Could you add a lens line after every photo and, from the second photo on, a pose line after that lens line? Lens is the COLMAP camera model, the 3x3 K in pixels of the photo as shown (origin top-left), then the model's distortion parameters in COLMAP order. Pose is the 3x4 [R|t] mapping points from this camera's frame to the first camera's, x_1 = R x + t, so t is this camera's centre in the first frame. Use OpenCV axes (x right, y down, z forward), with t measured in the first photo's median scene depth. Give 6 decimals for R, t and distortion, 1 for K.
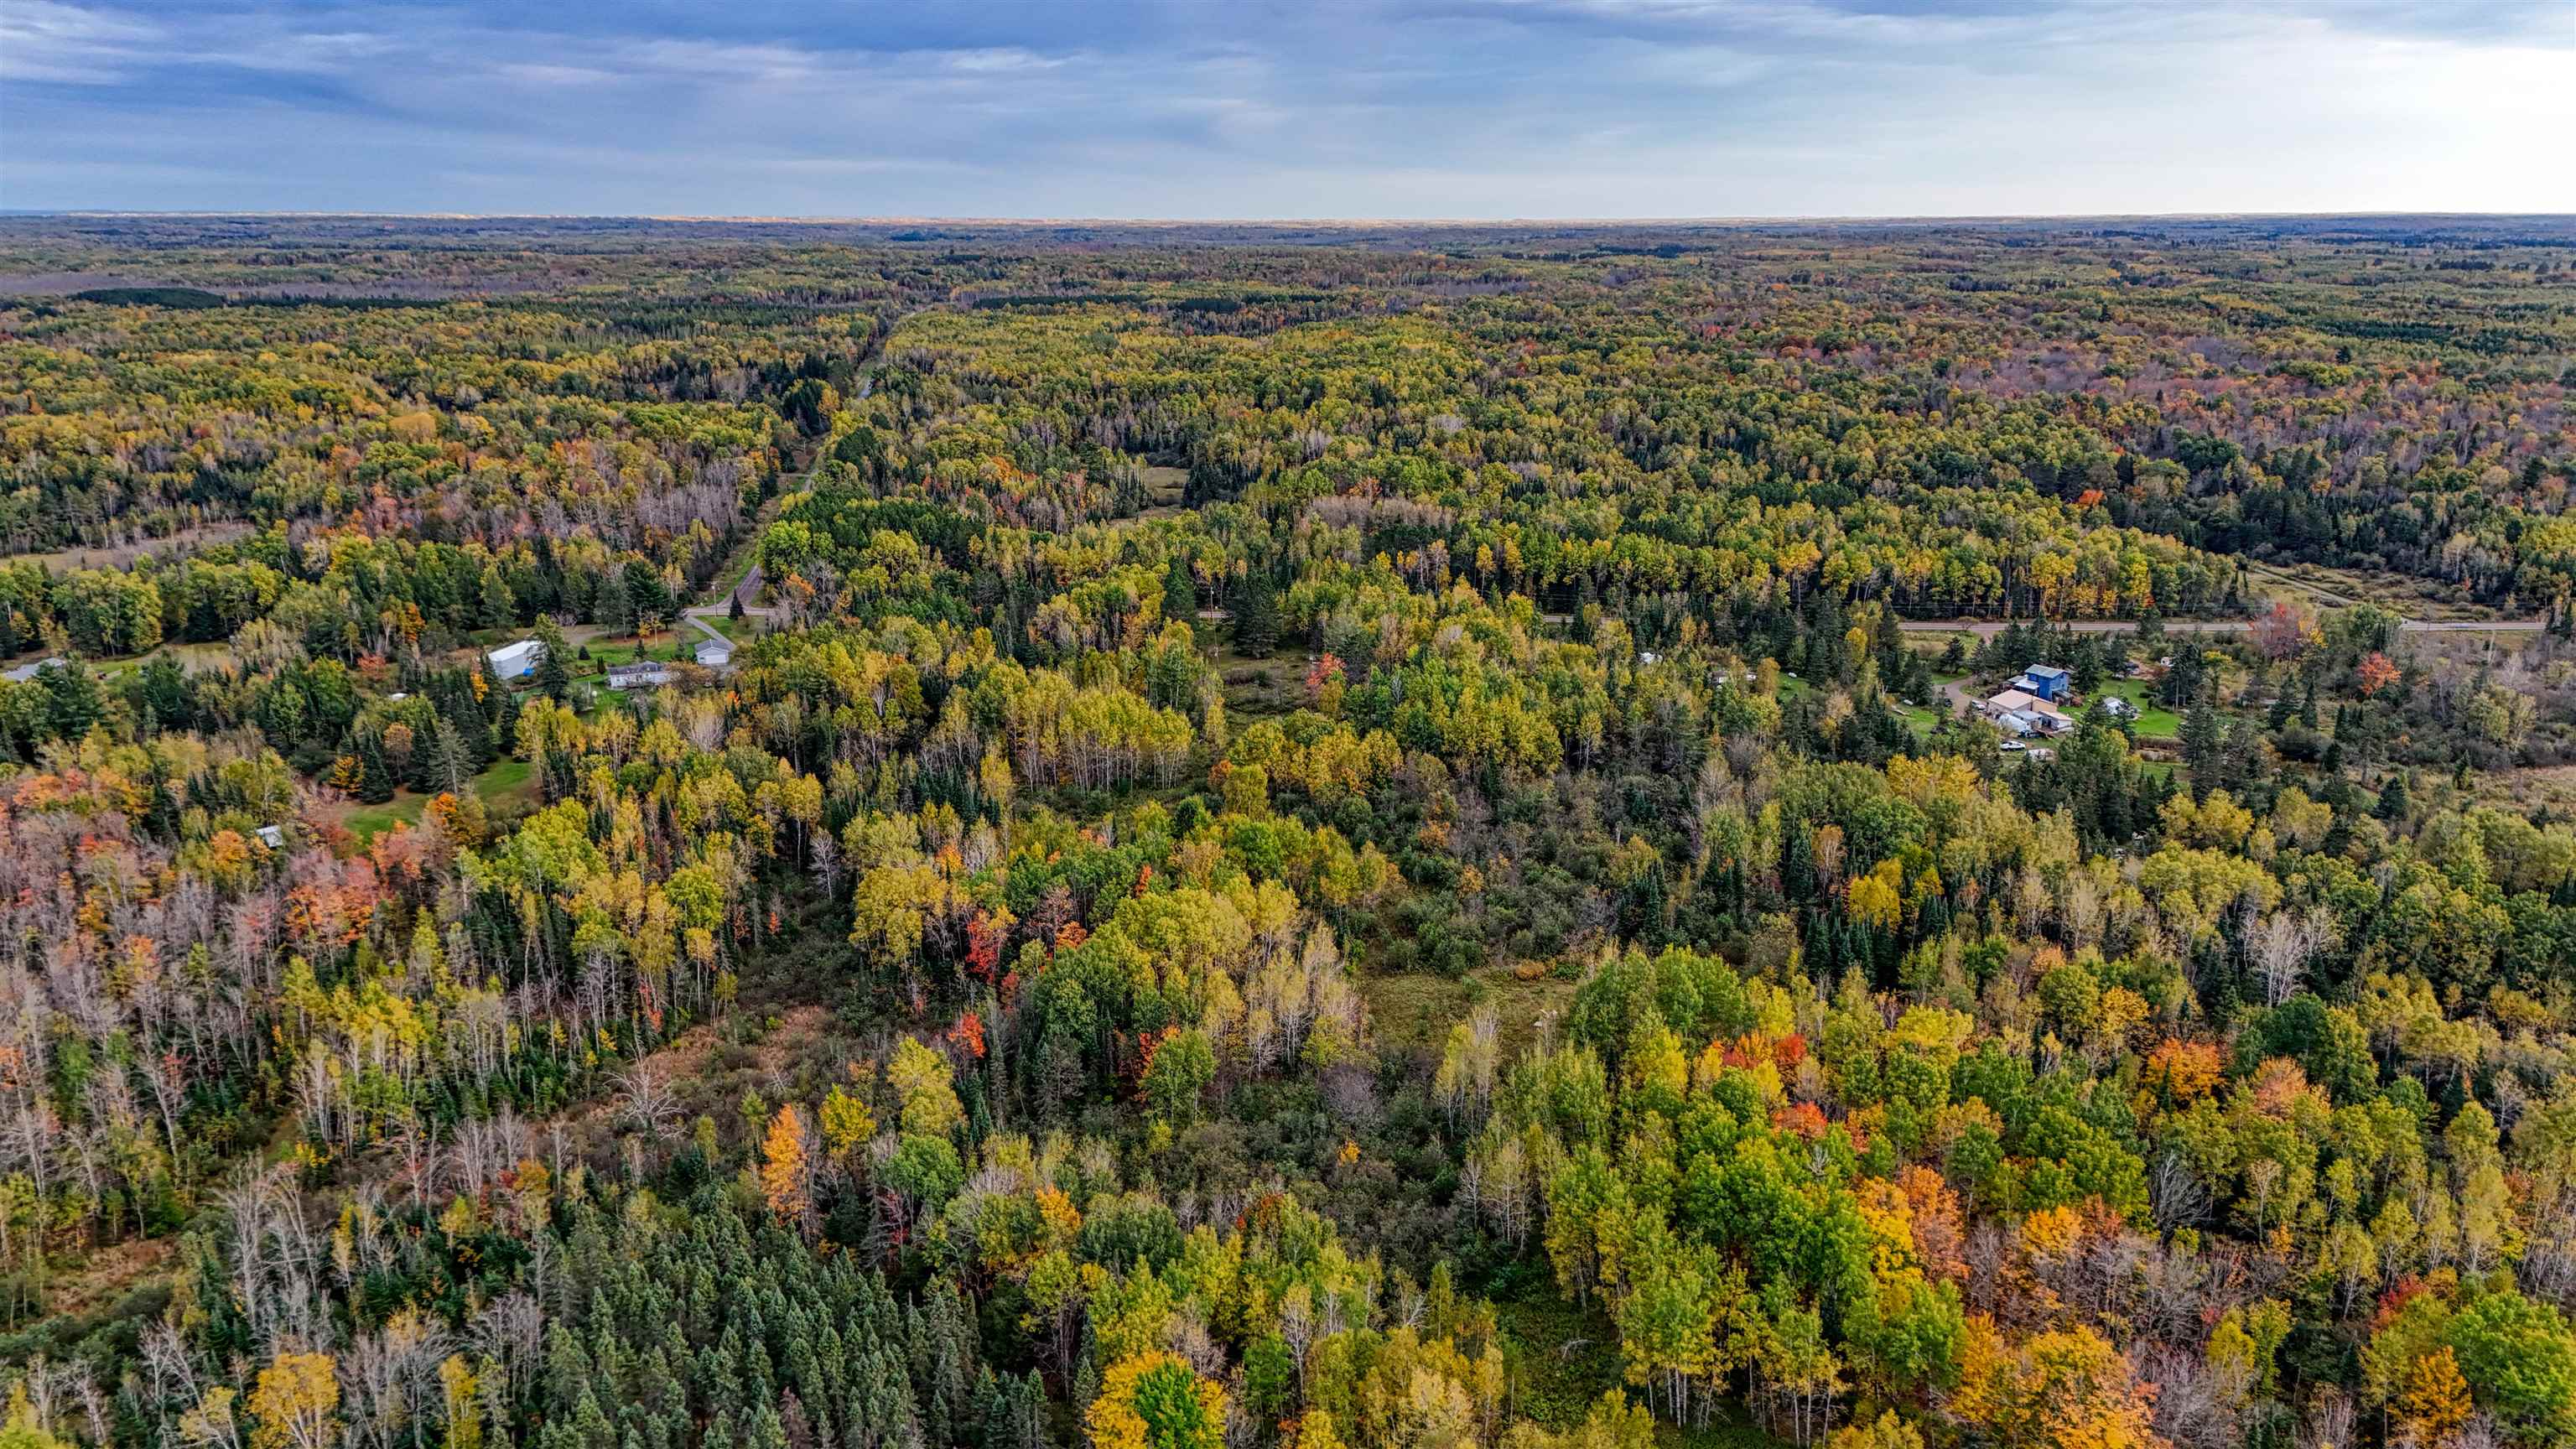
lens RADIAL K [[1838.8, 0, 1288.0], [0, 1838.8, 724.5], [0, 0, 1]] dist [0.205318, -0.565452]
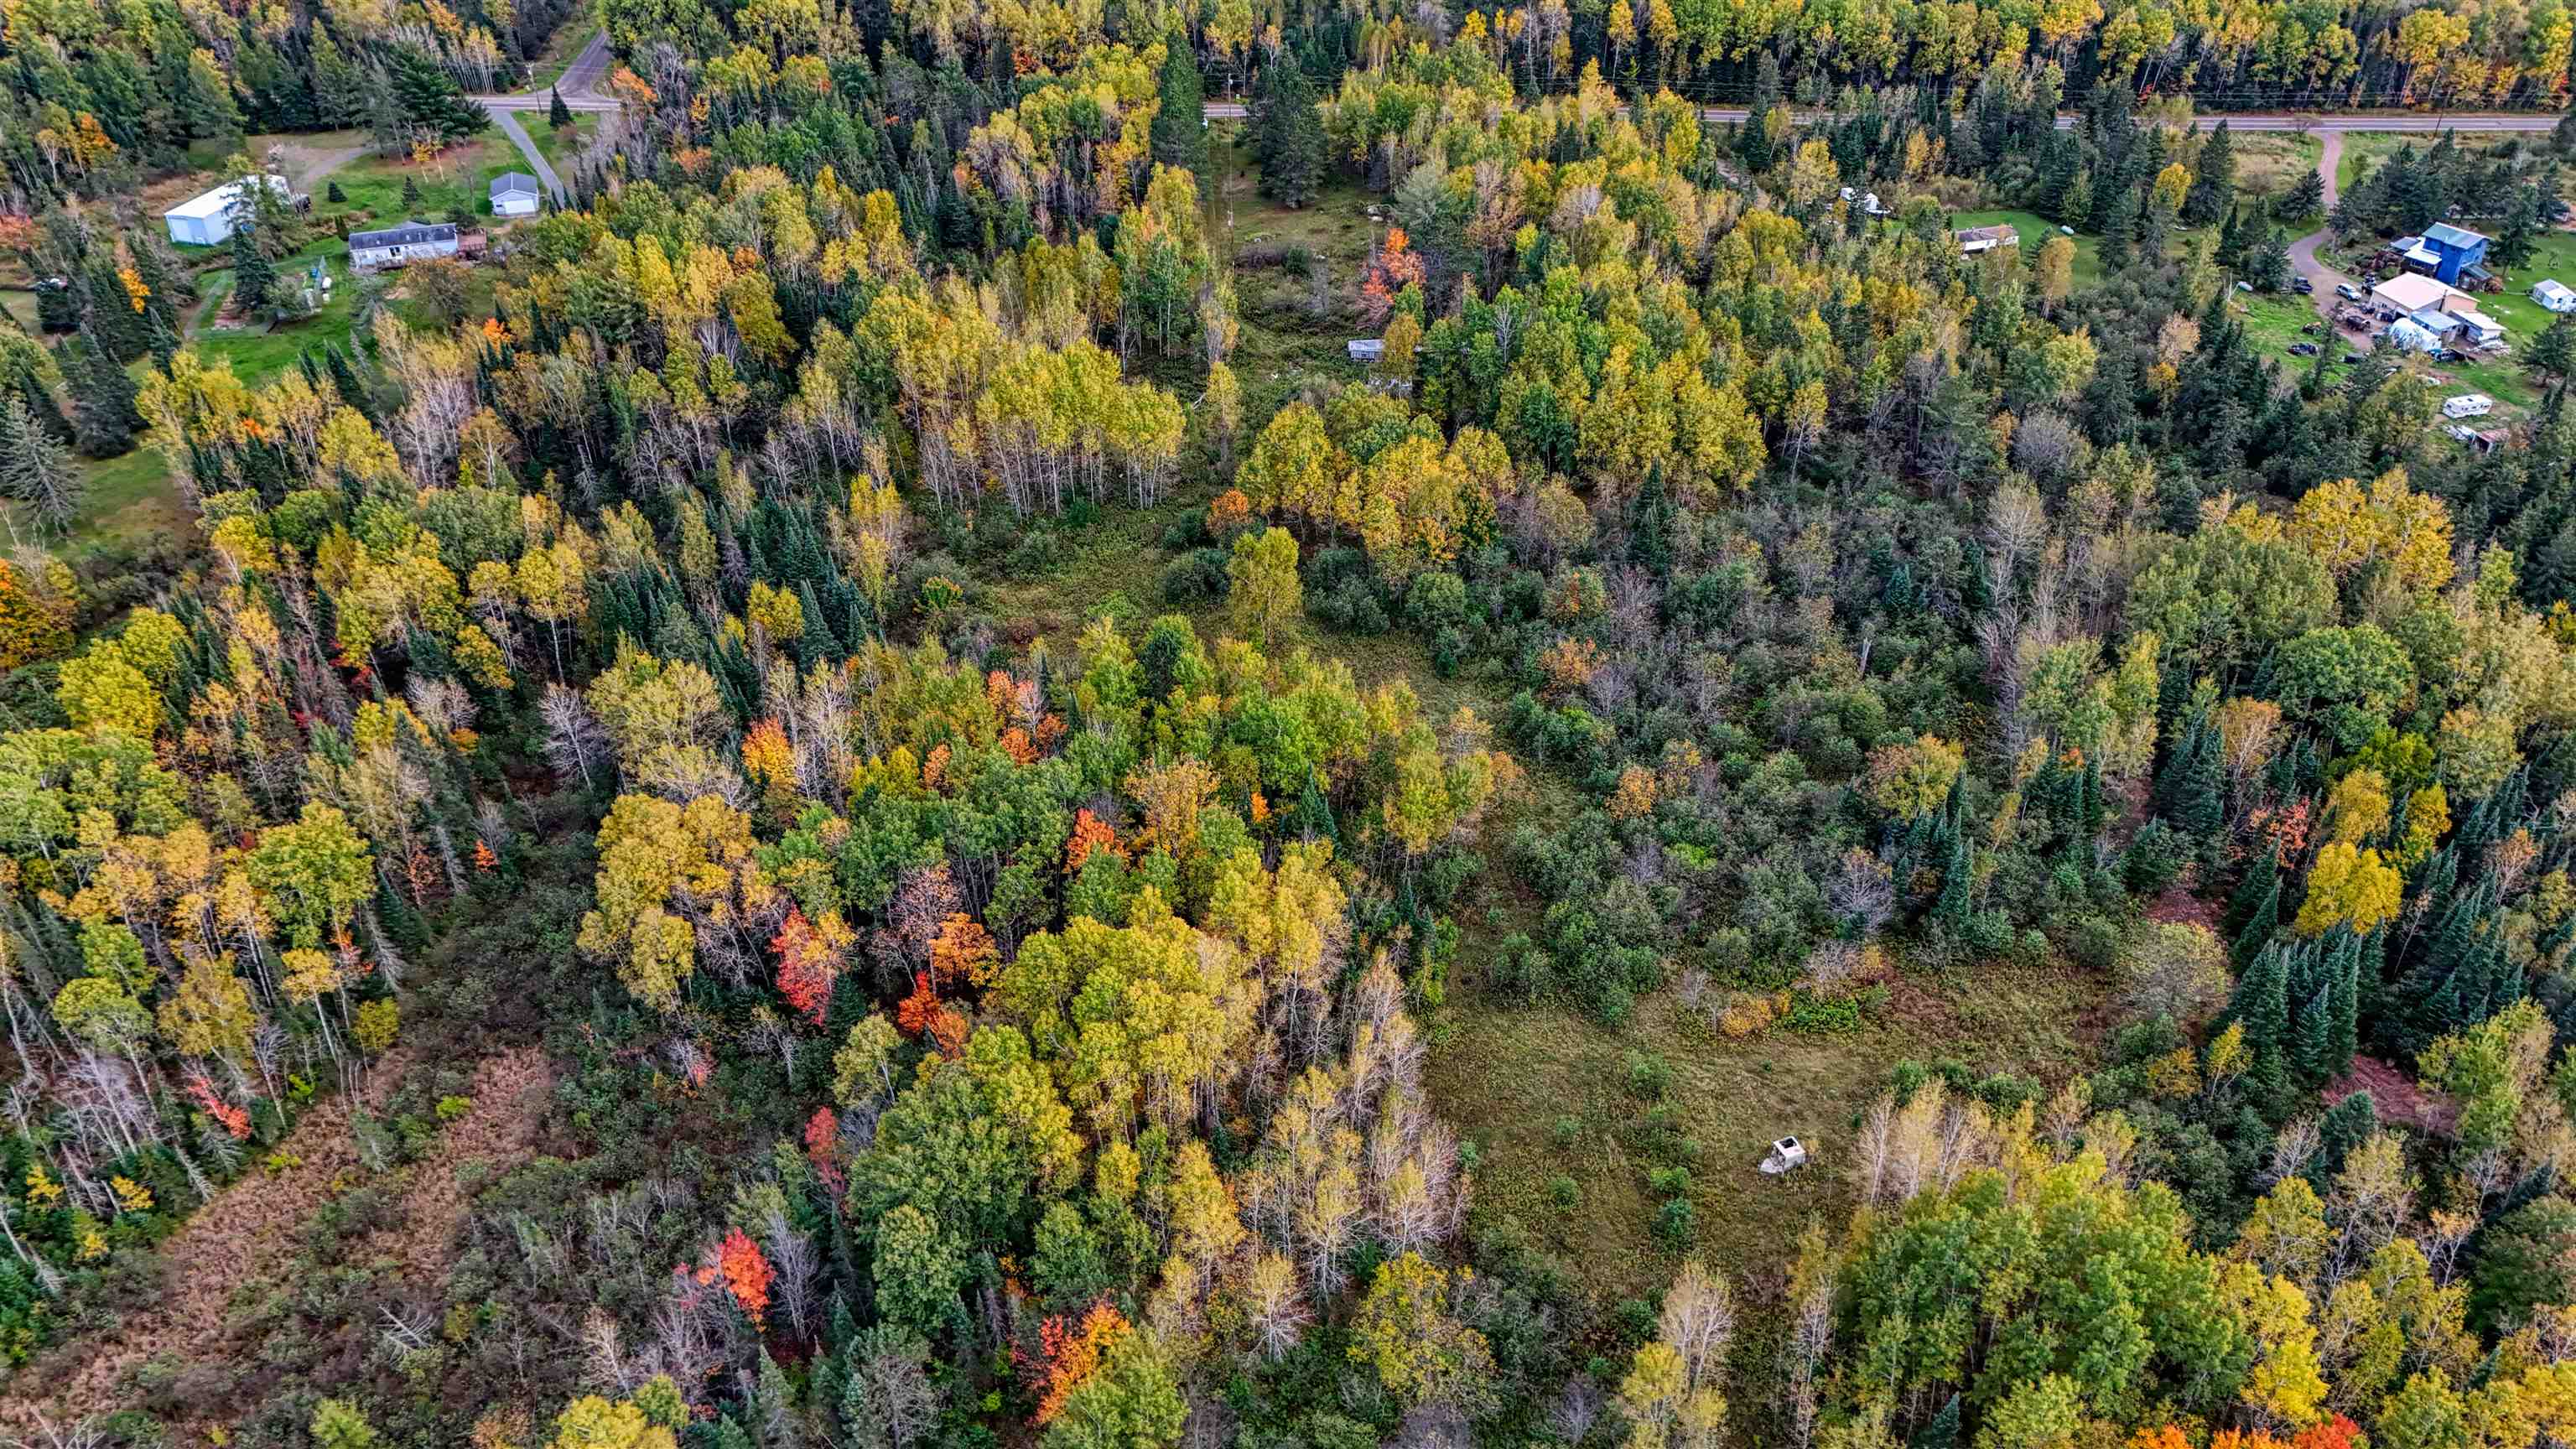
lens RADIAL K [[1862.7, 0, 1288.0], [0, 1862.7, 724.5], [0, 0, 1]] dist [0.087905, -0.088693]
pose [[0.999652, 0.009438, -0.024646, 0.000995], [-0.000845, 0.944838, 0.327538, -0.097135], [0.026377, -0.327403, 0.944516, 0.314551]]
